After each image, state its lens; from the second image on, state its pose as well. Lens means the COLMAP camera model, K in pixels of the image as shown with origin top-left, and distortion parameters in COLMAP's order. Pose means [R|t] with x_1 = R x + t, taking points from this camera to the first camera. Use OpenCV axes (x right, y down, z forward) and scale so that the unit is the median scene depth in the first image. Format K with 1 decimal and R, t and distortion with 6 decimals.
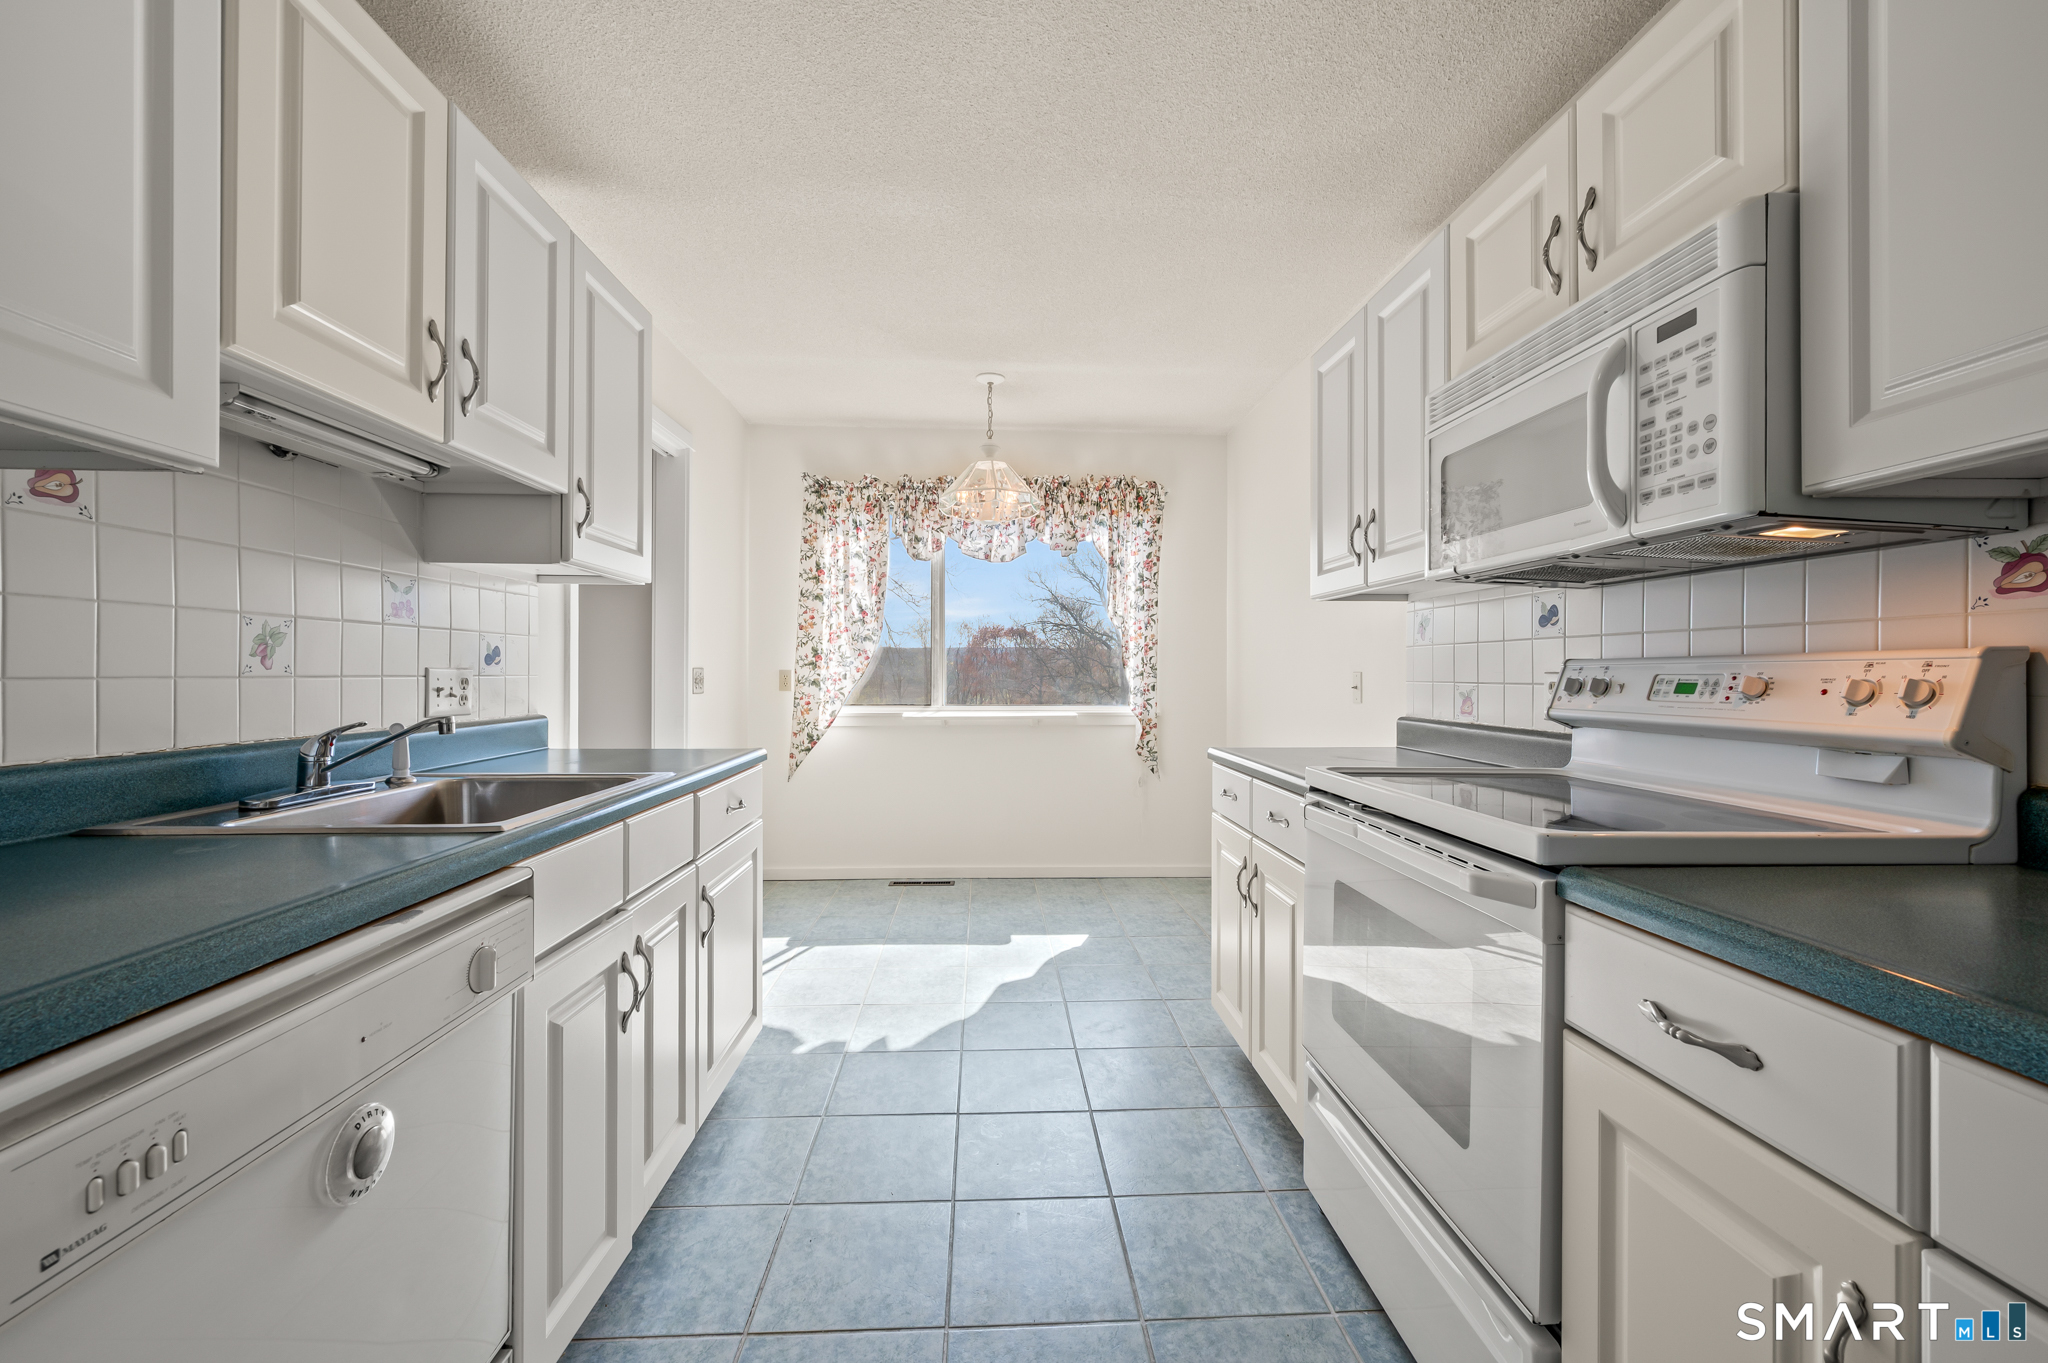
lens RADIAL K [[861.9, 0, 1028.8], [0, 861.9, 677.2], [0, 0, 1]] dist [0.001256, 0.000024]
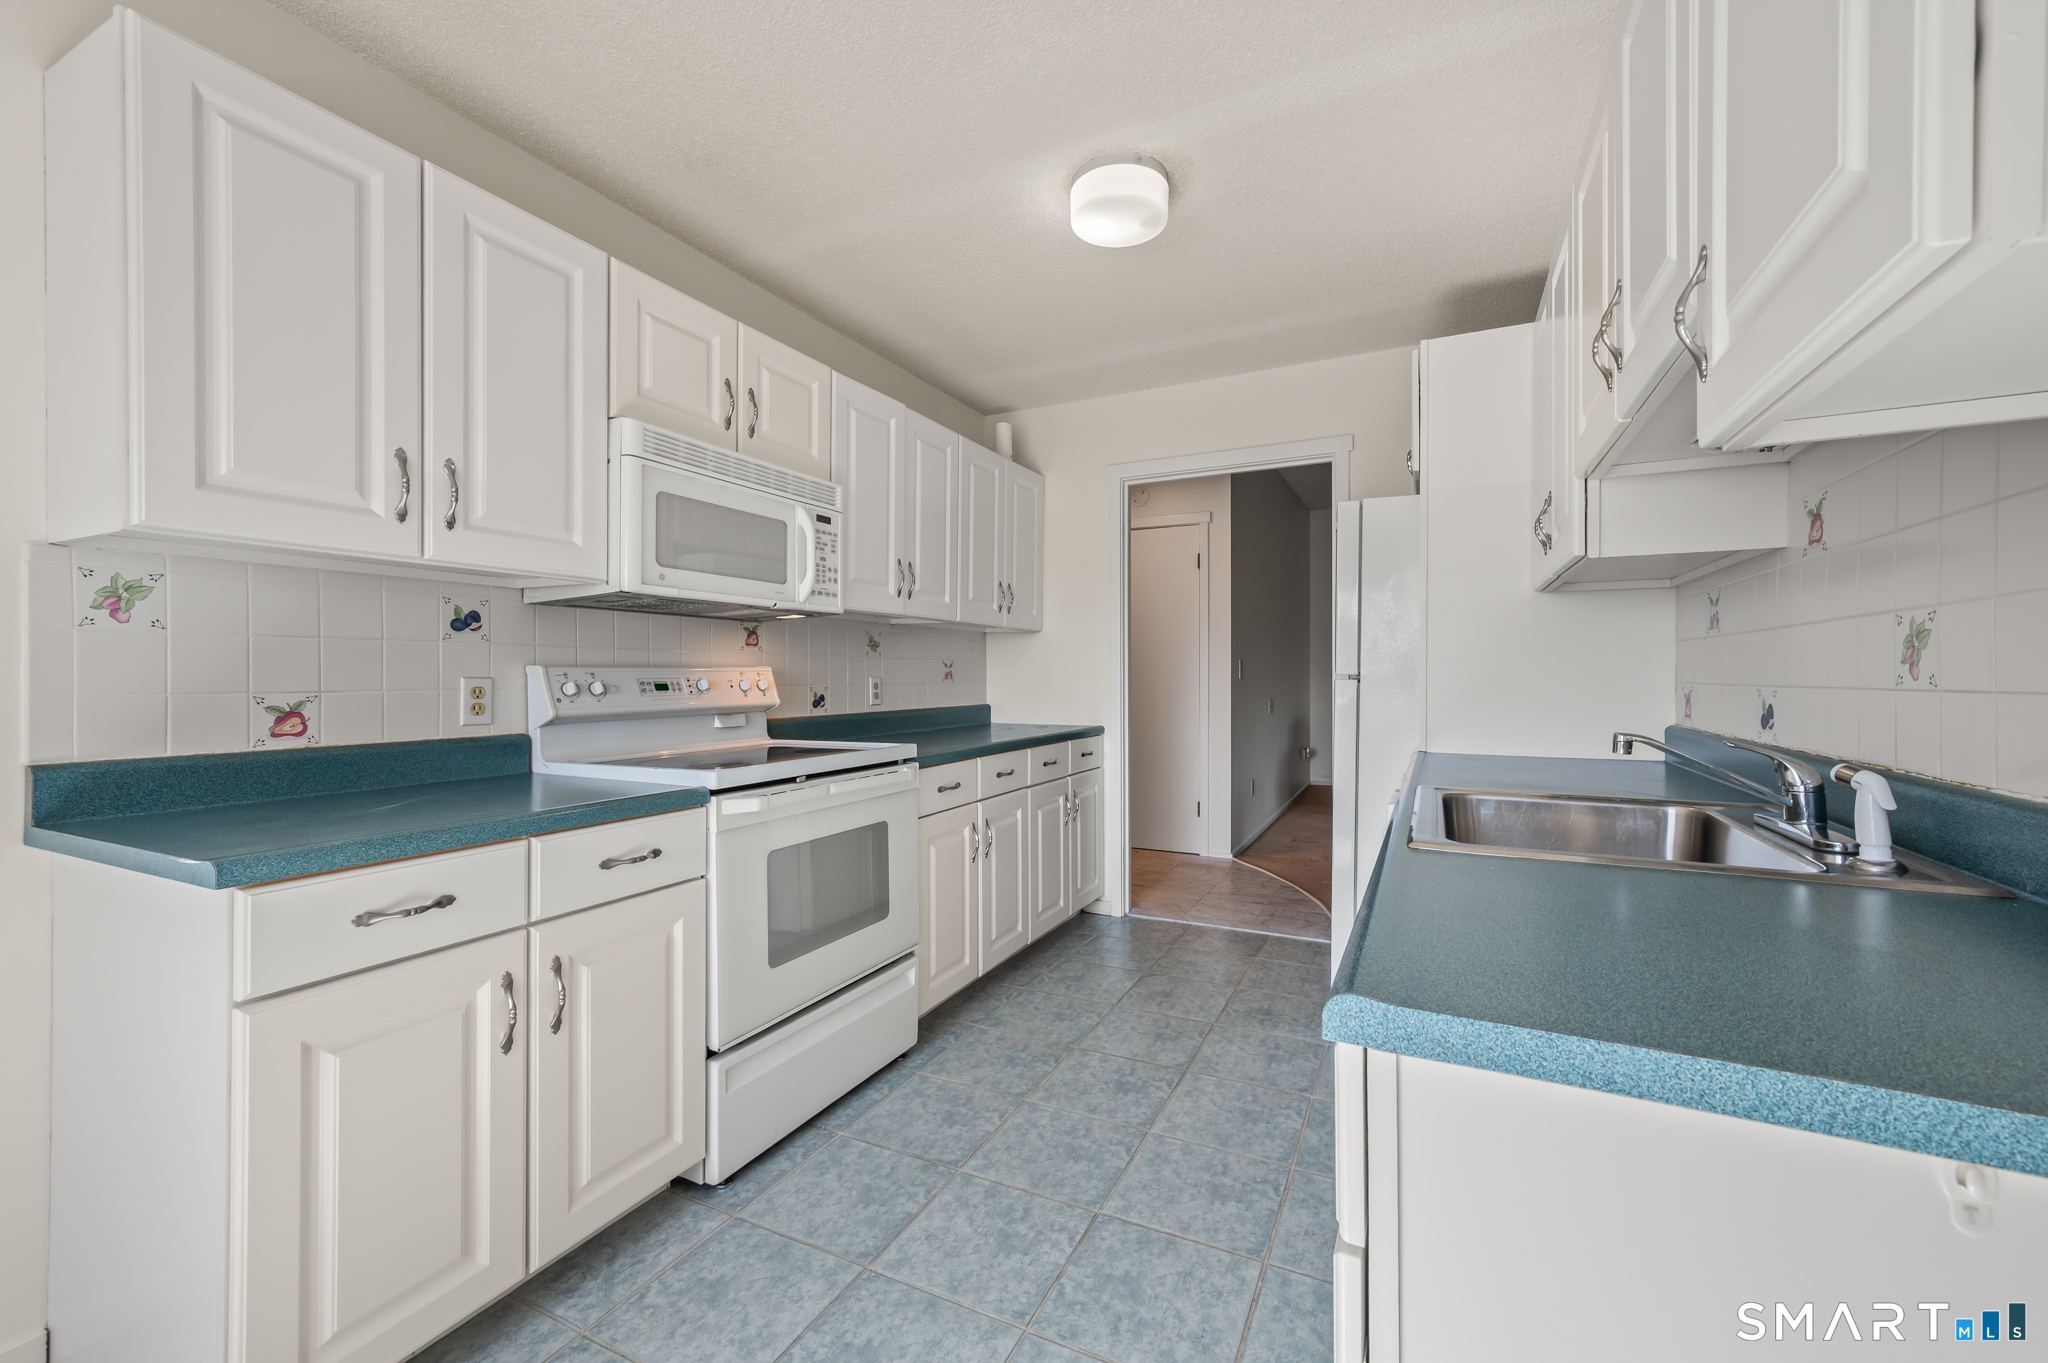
lens RADIAL K [[861.9, 0, 1007.1], [0, 861.9, 674.9], [0, 0, 1]] dist [0.001256, 0.000024]
pose [[-0.871062, -0.002656, 0.491166, -0.434373], [0.000608, 0.999979, 0.006485, -0.014934], [-0.491173, 0.005947, -0.871042, 1.586537]]
